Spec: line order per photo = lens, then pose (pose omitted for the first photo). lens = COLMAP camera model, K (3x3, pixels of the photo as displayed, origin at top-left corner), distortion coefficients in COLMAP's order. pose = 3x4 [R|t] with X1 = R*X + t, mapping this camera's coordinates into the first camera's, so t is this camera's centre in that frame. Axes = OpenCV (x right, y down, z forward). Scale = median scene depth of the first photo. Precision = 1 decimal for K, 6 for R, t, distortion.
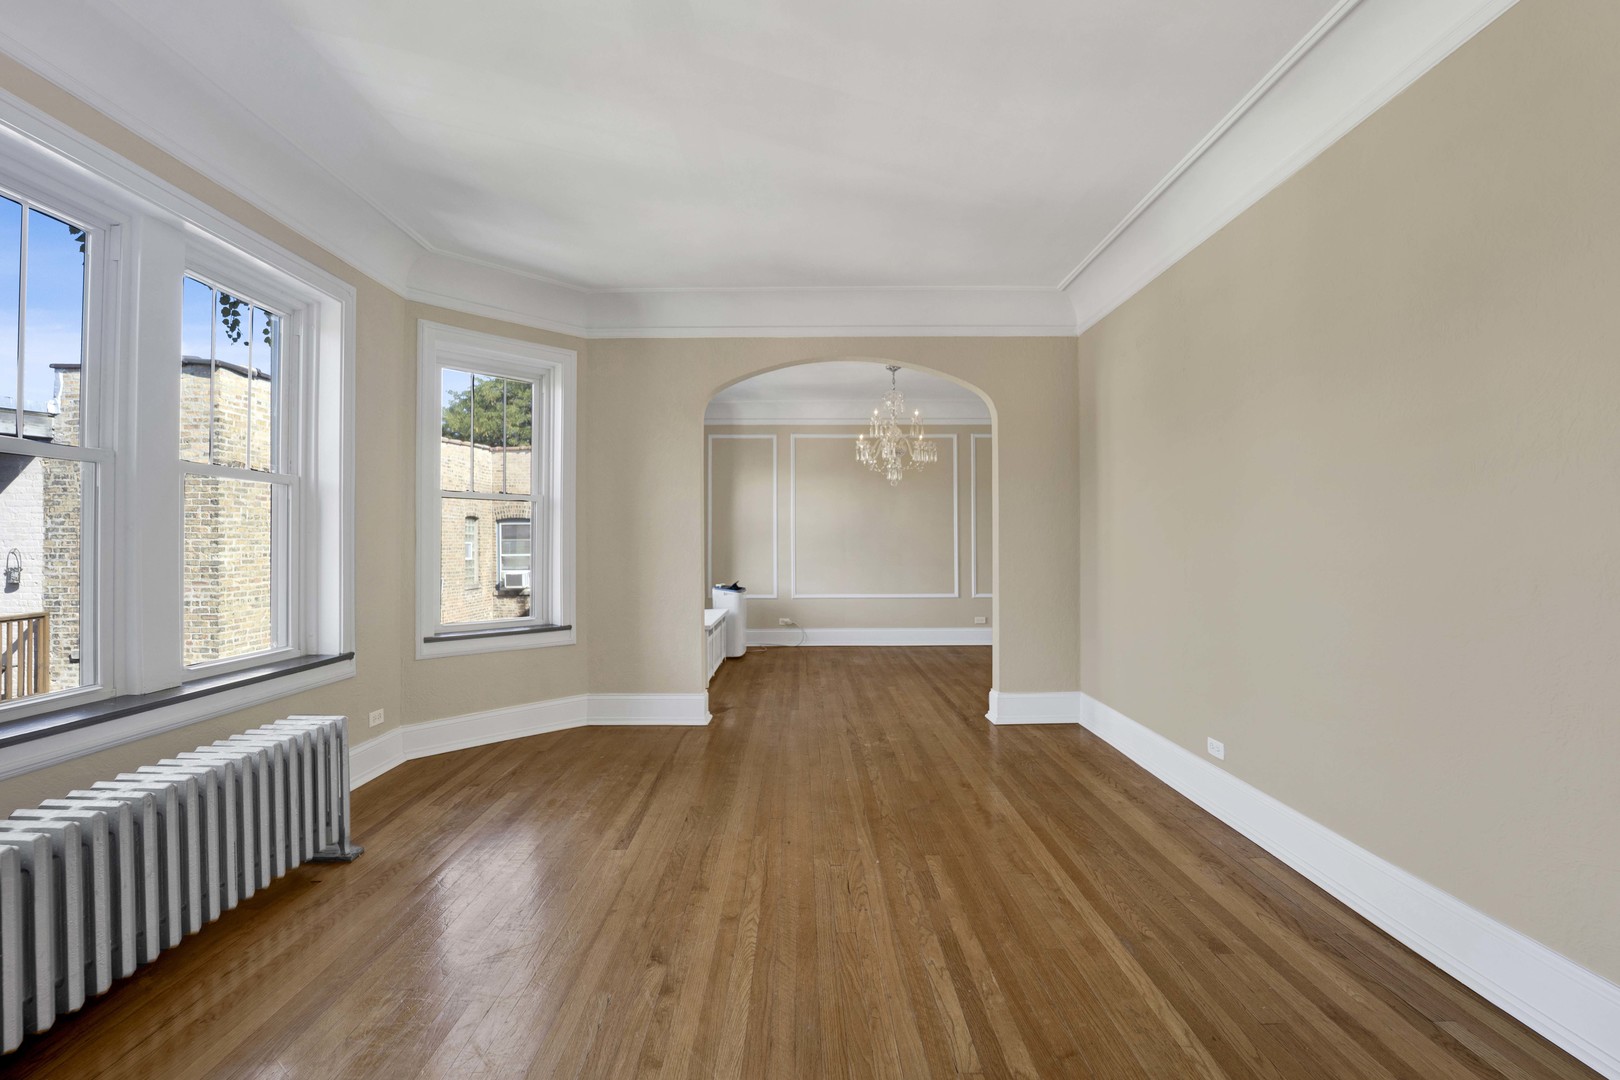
lens RADIAL K [[740.4, 0, 810.0], [0, 740.4, 540.0], [0, 0, 1]] dist [-0.023739, -0.000602]
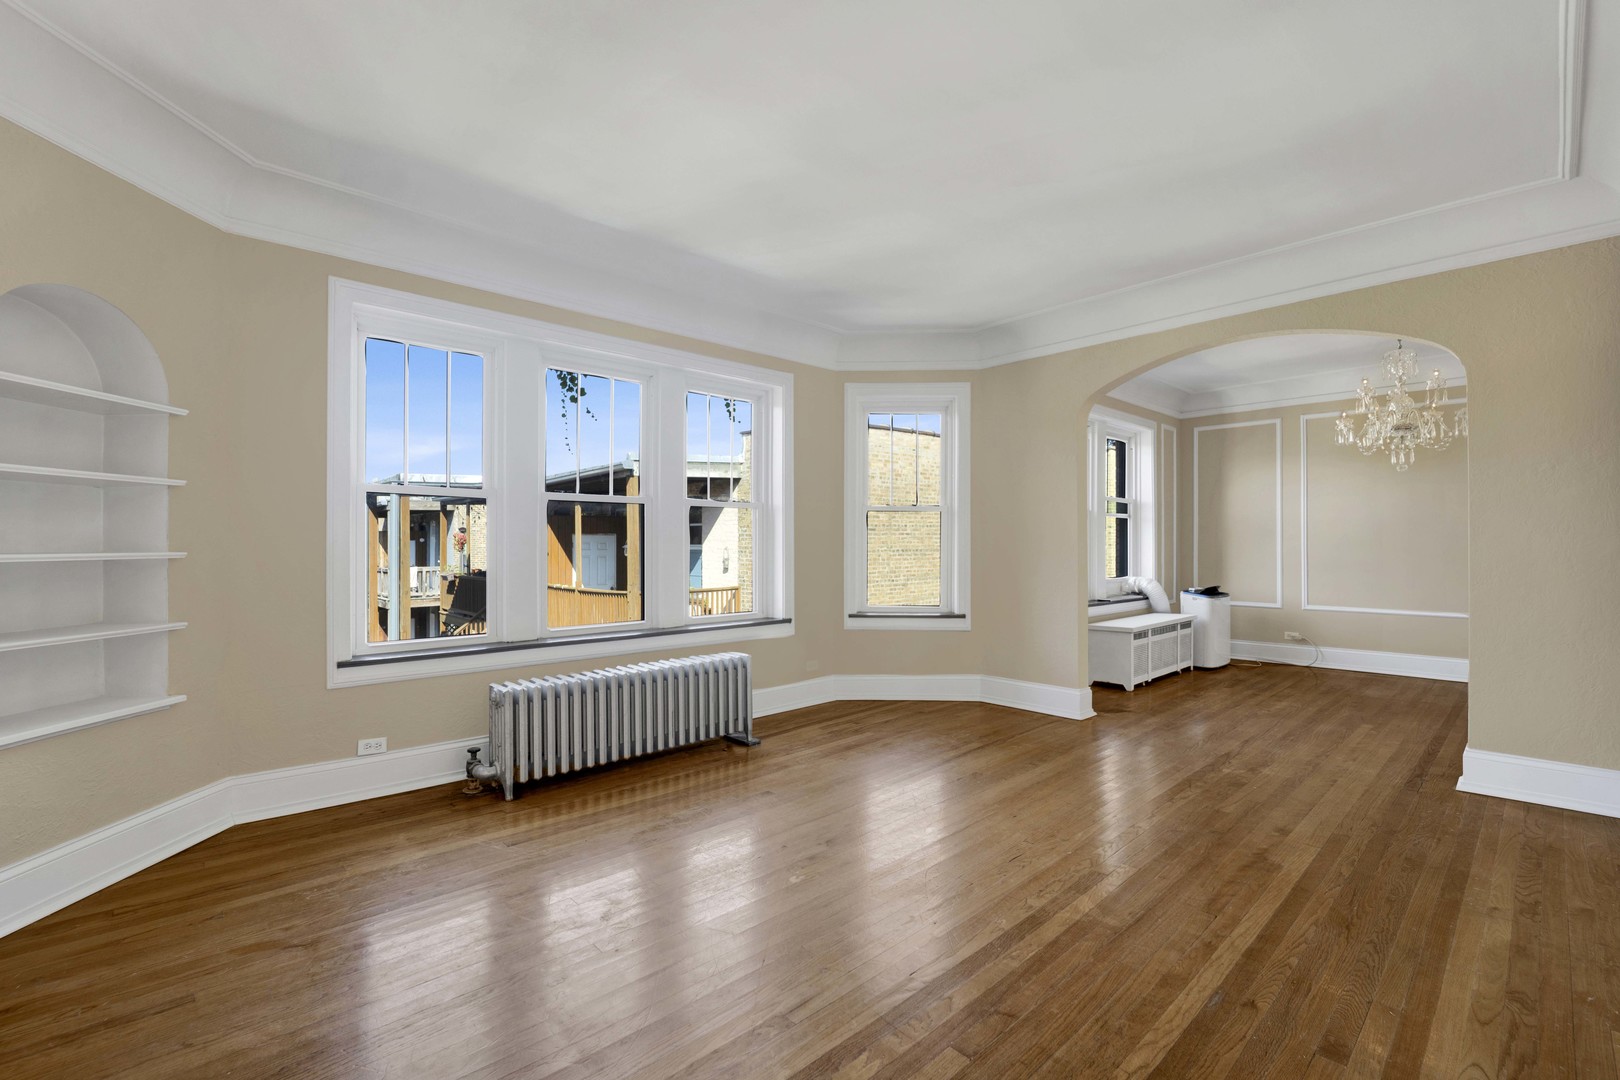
lens RADIAL K [[721.9, 0, 766.9], [0, 721.9, 542.4], [0, 0, 1]] dist [-0.019257, -0.000343]
pose [[0.644319, -0.000064, -0.764757, 0.407663], [0.004450, 0.999983, 0.003665, -0.006856], [0.764744, -0.005764, 0.644308, 0.011287]]
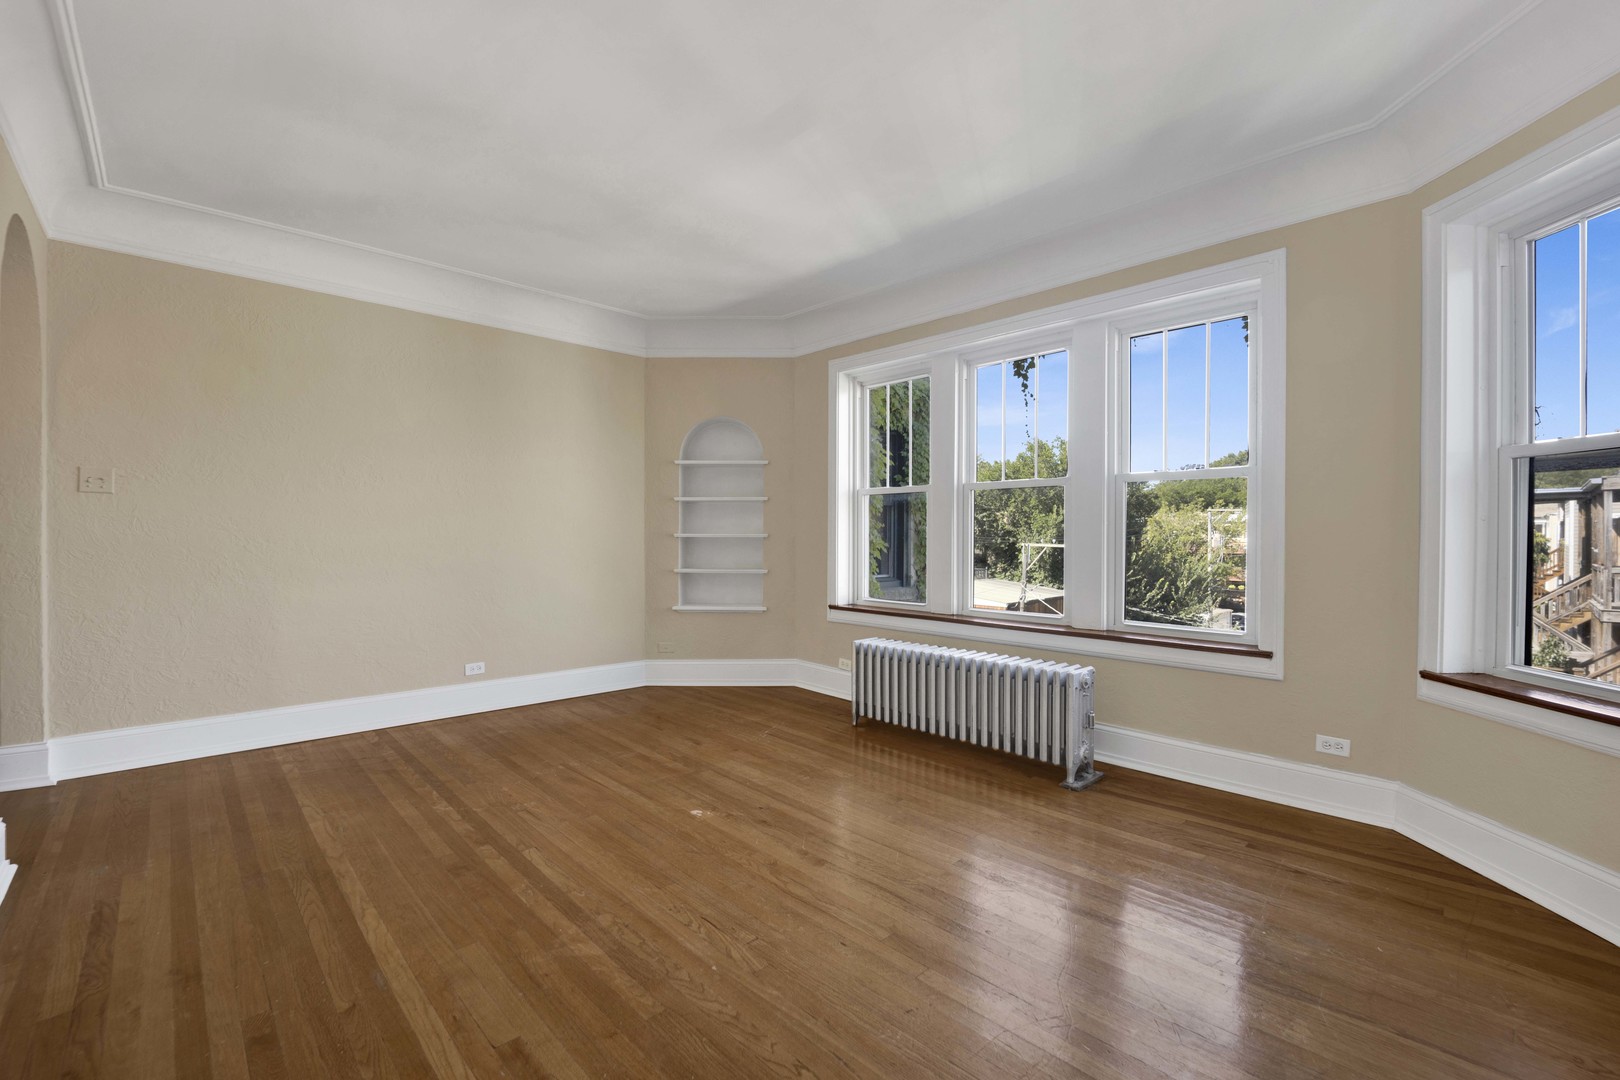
lens RADIAL K [[691.7, 0, 810.0], [0, 691.7, 540.0], [0, 0, 1]] dist [-0.020647, -0.000687]
pose [[-0.743166, 0.006129, -0.669079, 0.325848], [0.001375, 0.999970, 0.007632, 0.004411], [0.669105, 0.004752, -0.743152, 1.076310]]
